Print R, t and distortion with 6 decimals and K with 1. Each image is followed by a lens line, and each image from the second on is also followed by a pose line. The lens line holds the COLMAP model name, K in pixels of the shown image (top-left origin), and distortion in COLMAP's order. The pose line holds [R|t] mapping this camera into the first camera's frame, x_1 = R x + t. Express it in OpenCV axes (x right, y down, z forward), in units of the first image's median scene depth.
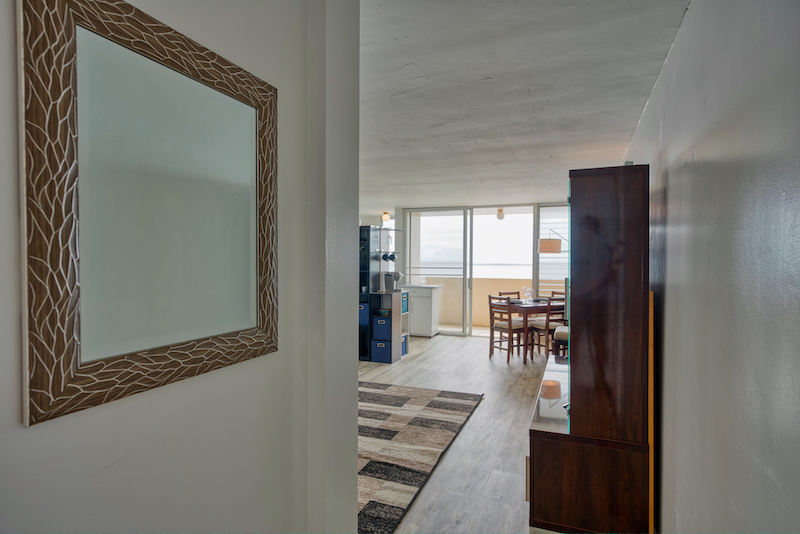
lens RADIAL K [[441.2, 0, 397.9], [0, 441.2, 264.9], [0, 0, 1]] dist [0.000287, -0.000012]
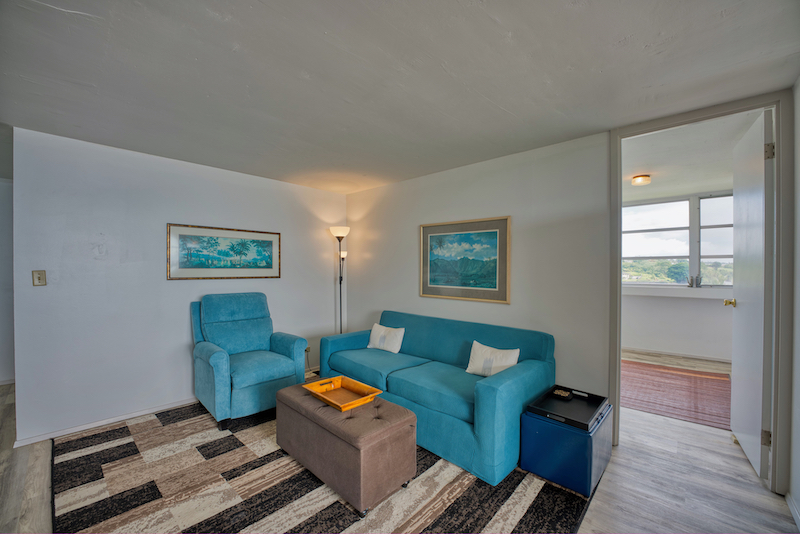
lens RADIAL K [[324.6, 0, 398.0], [0, 324.6, 270.5], [0, 0, 1]] dist [-0.023968, 0.001679]
pose [[-0.351461, -0.004868, -0.936190, 0.265748], [-0.020927, 0.999777, 0.002657, 0.005973], [0.935969, 0.020525, -0.351485, 1.254962]]
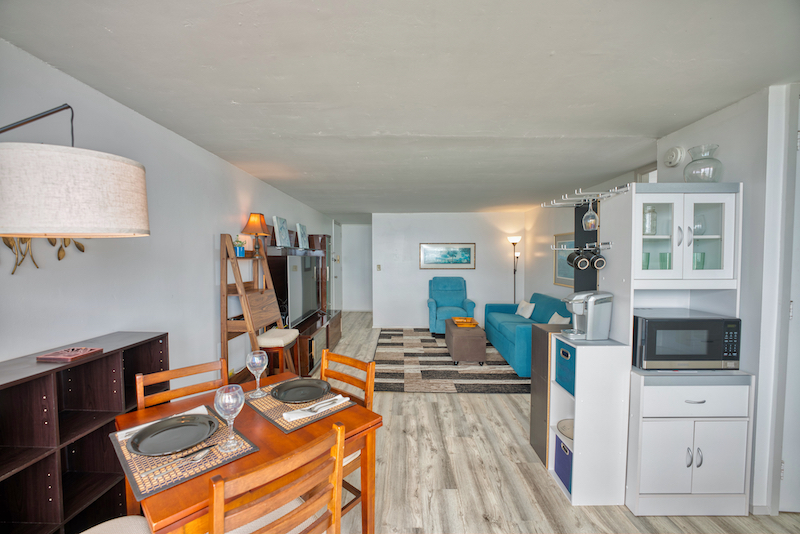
lens RADIAL K [[324.6, 0, 397.8], [0, 324.6, 268.0], [0, 0, 1]] dist [-0.023968, 0.001679]
pose [[-0.933051, 0.003414, -0.359728, 0.455475], [-0.012736, 0.999015, 0.042517, -0.035131], [0.359518, 0.044252, -0.932088, 2.005198]]
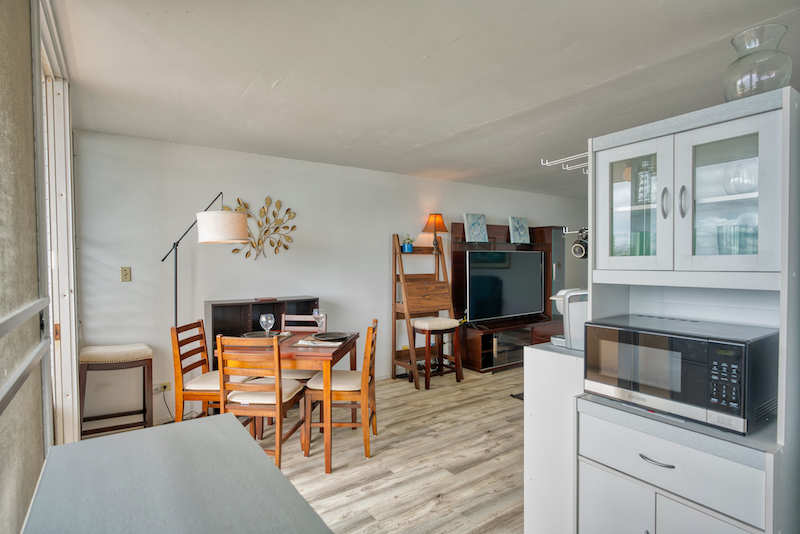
lens RADIAL K [[414.0, 0, 399.1], [0, 414.0, 267.7], [0, 0, 1]] dist [-0.005243, 0.001519]
pose [[-0.841393, -0.012832, 0.540272, -0.100391], [0.007811, 0.999325, 0.035900, -0.022371], [-0.540368, 0.034426, -0.840725, 2.178948]]
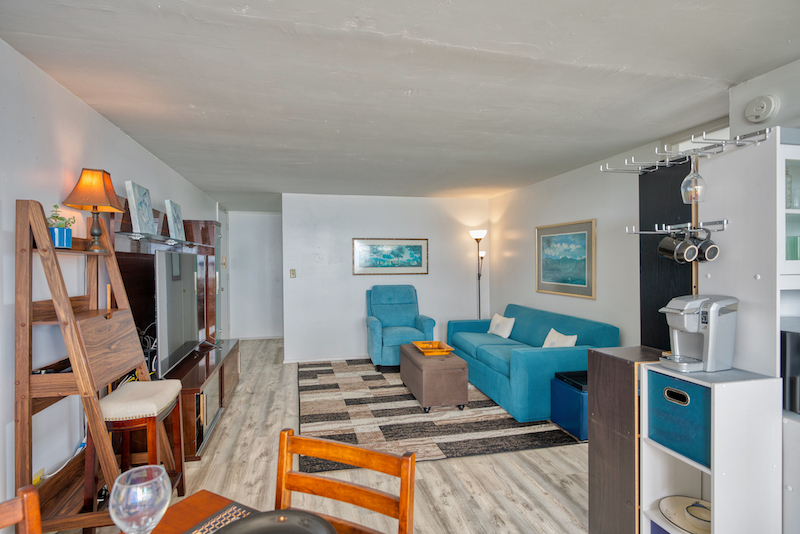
lens RADIAL K [[414.0, 0, 398.4], [0, 414.0, 267.2], [0, 0, 1]] dist [-0.005243, 0.001519]
pose [[-0.813480, 0.000697, -0.581593, 0.488282], [-0.010346, 0.999824, 0.015669, -0.012478], [0.581501, 0.018764, -0.813329, 1.801415]]
